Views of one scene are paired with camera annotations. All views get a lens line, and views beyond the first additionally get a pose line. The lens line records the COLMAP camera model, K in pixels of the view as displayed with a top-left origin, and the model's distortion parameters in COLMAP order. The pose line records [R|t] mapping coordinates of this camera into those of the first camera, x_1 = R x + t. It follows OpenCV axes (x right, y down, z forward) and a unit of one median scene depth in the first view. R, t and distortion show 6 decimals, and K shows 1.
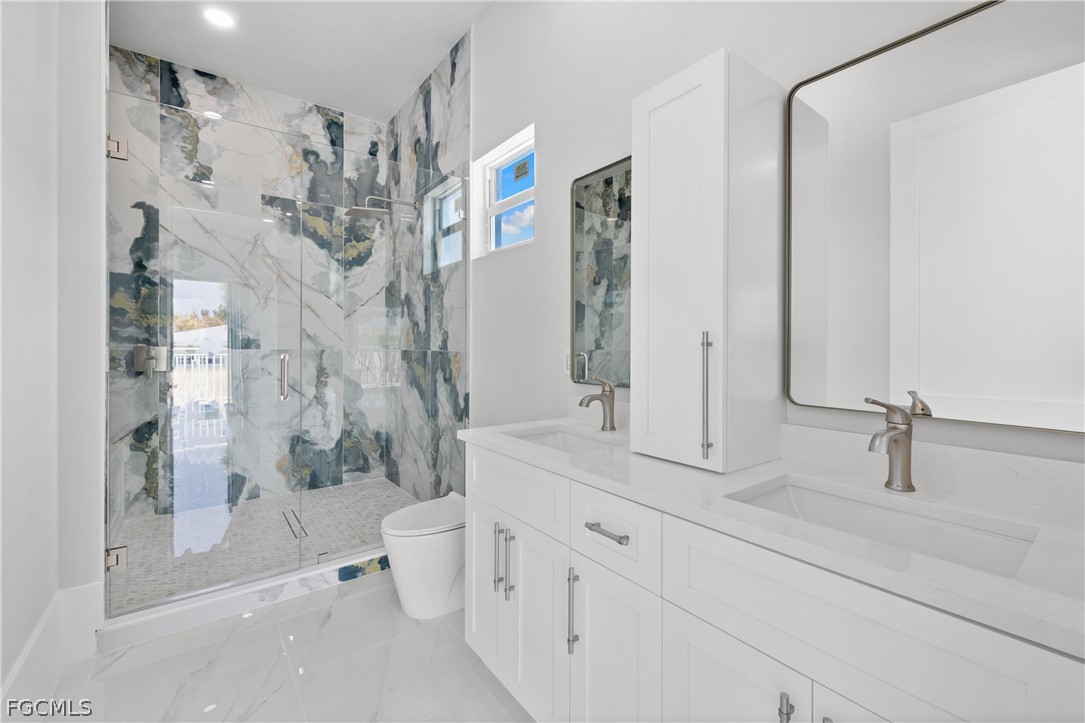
lens RADIAL K [[454.3, 0, 540.3], [0, 454.3, 349.0], [0, 0, 1]] dist [-0.000242, -0.000219]
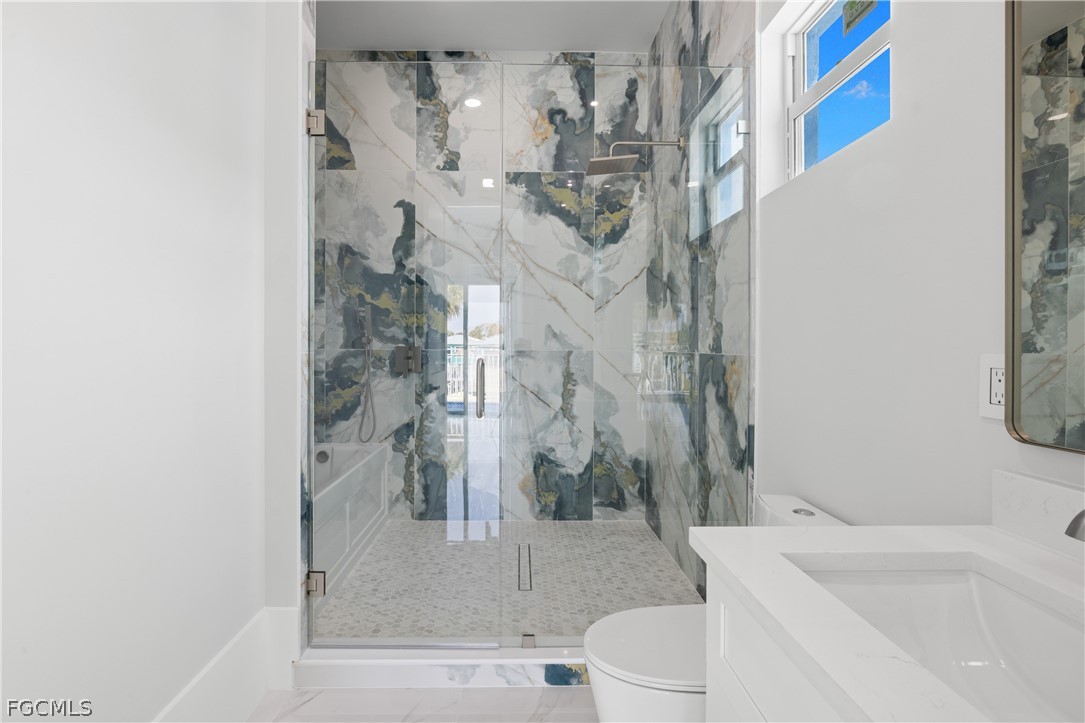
lens RADIAL K [[512.5, 0, 524.8], [0, 512.5, 348.0], [0, 0, 1]] dist [-0.009167, 0.000228]
pose [[0.808832, 0.002199, -0.588035, -0.006175], [-0.004429, 0.999987, -0.002351, -0.000819], [0.588023, 0.004506, 0.808832, 0.243035]]
